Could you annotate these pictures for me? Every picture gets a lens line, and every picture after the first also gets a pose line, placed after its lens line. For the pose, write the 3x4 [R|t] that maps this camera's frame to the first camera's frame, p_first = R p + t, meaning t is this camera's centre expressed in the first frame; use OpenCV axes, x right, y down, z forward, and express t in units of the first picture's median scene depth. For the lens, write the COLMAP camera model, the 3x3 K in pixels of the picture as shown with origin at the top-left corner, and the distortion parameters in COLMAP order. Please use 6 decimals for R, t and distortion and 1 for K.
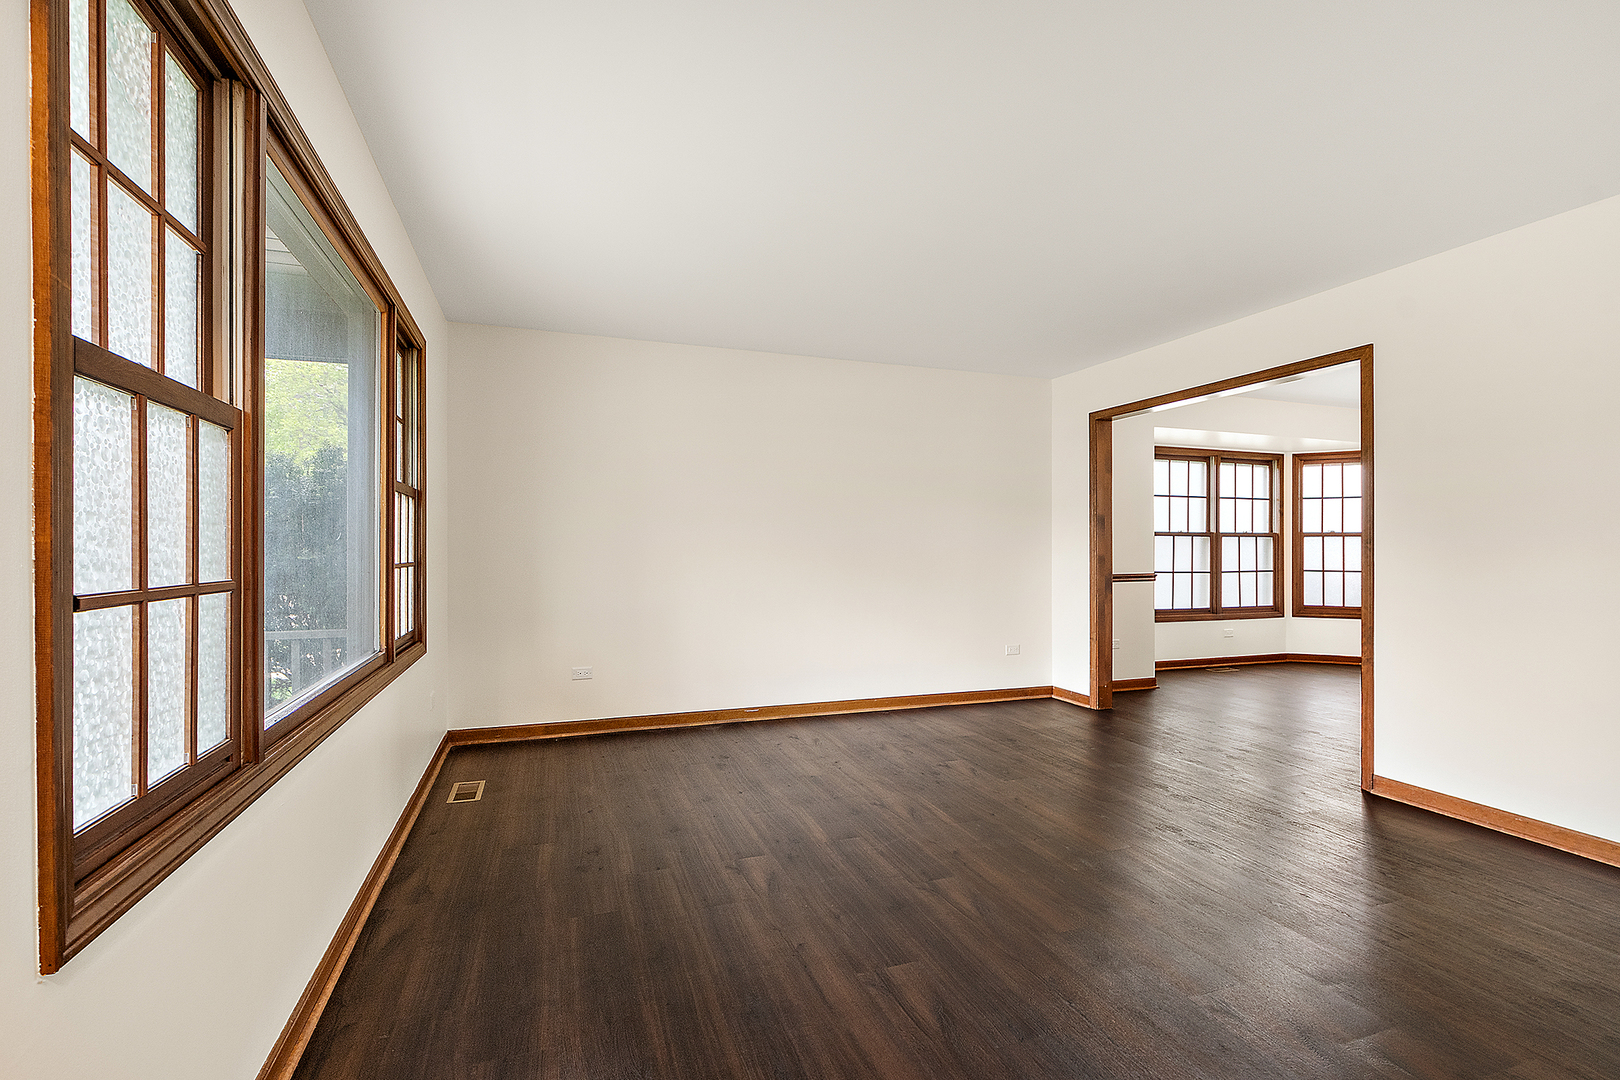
lens RADIAL K [[728.3, 0, 820.5], [0, 728.3, 546.0], [0, 0, 1]] dist [0.002382, -0.001247]
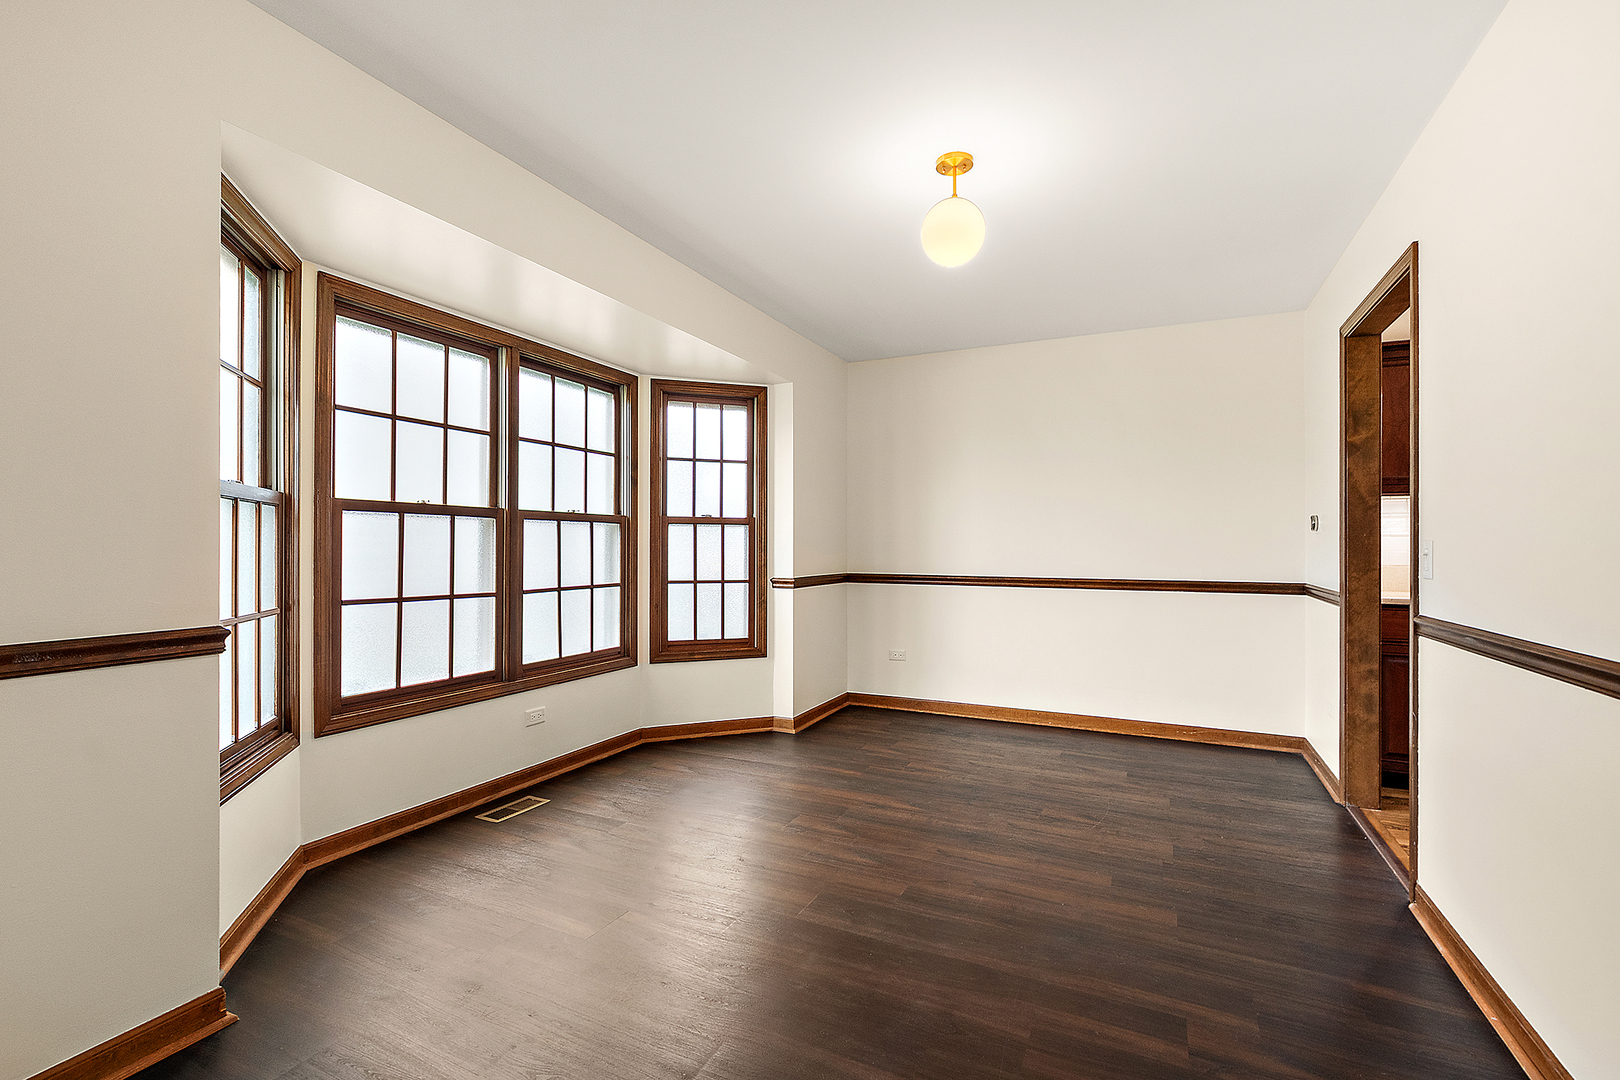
lens RADIAL K [[728.3, 0, 812.9], [0, 728.3, 542.2], [0, 0, 1]] dist [0.002382, -0.001247]
pose [[0.712757, 0.004440, 0.701397, 0.341836], [-0.001214, 0.999986, -0.005097, 0.004813], [-0.701410, 0.002782, 0.712752, 0.510351]]
